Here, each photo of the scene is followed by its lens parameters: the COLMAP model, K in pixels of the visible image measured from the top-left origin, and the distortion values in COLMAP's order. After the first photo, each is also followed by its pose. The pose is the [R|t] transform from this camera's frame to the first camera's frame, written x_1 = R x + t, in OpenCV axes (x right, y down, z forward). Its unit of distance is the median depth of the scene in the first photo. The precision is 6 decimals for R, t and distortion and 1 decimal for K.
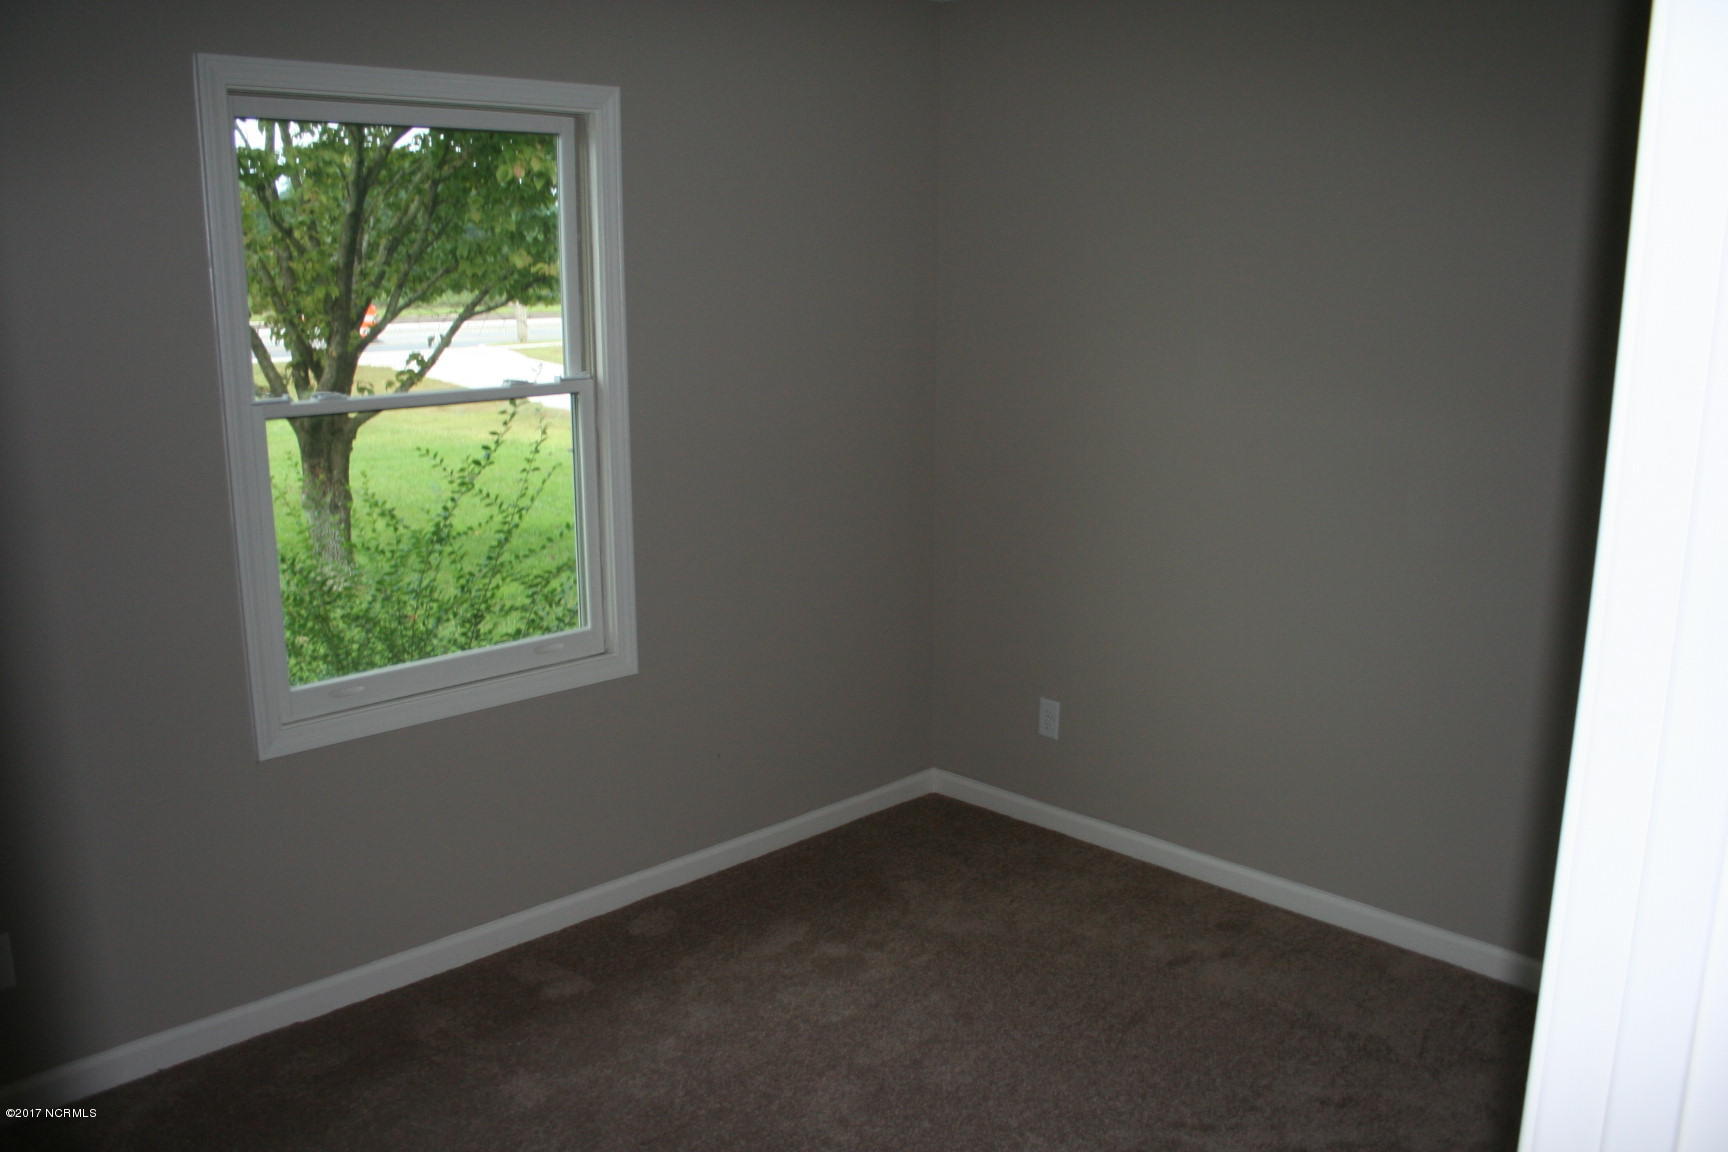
lens RADIAL K [[1429.0, 0, 865.3], [0, 1429.0, 580.5], [0, 0, 1]] dist [-0.122348, 0.066544]
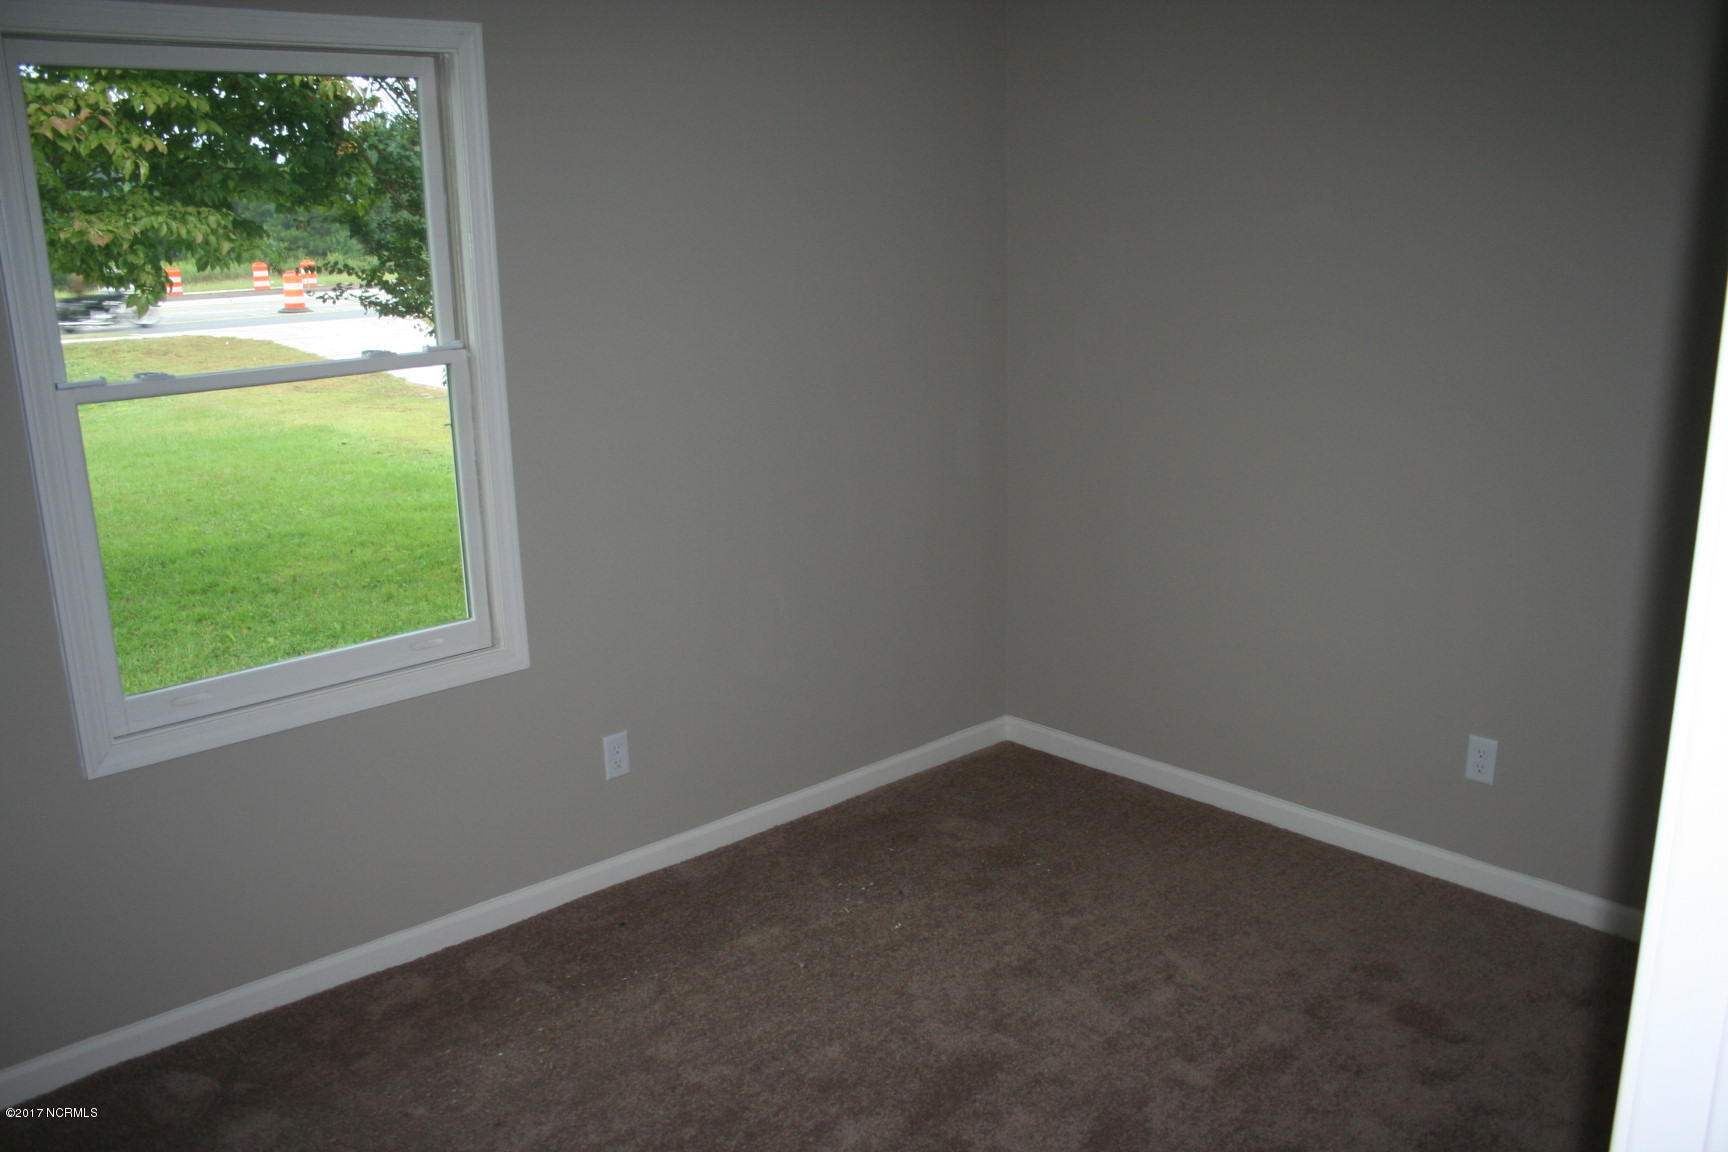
lens RADIAL K [[1429.0, 0, 862.2], [0, 1429.0, 568.7], [0, 0, 1]] dist [-0.122348, 0.066544]
pose [[0.997739, -0.015132, -0.065484, 0.112598], [0.017232, 0.999351, 0.031621, -0.023876], [0.064963, -0.032678, 0.997352, 0.108110]]
